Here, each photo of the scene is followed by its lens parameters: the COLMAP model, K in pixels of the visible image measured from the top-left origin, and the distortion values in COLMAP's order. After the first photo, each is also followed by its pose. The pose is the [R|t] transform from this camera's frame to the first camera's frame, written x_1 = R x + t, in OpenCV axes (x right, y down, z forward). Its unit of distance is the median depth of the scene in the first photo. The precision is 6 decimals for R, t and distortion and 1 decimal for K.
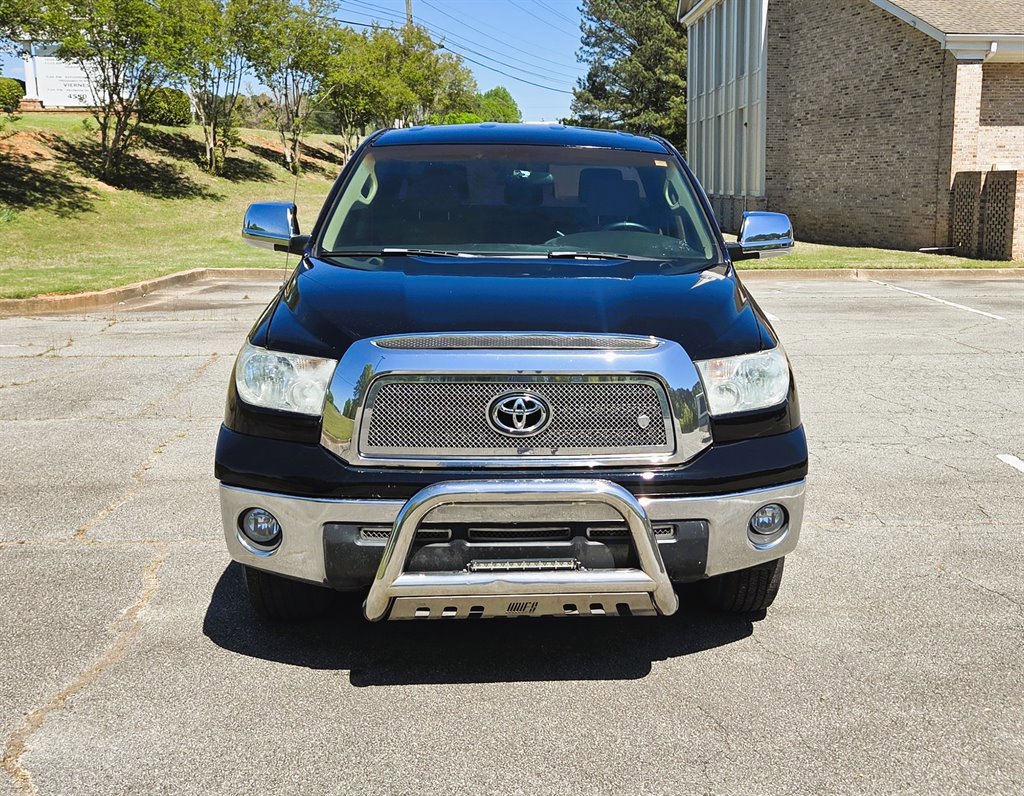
lens RADIAL K [[1207.6, 0, 675.1], [0, 1207.6, 429.7], [0, 0, 1]] dist [0.058229, 0.001431]
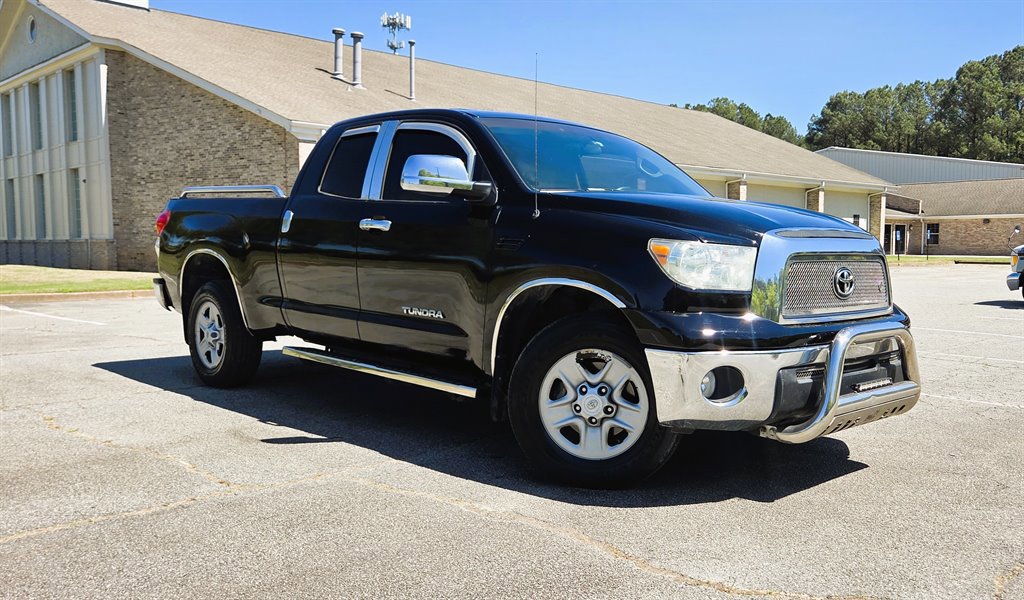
lens RADIAL K [[865.8, 0, 566.0], [0, 865.8, 308.0], [0, 0, 1]] dist [0.078958, -0.078767]
pose [[0.768459, -0.049818, 0.637957, -0.181451], [0.132984, 0.987631, -0.083063, 0.010249], [-0.625928, 0.148668, 0.765579, 0.072440]]
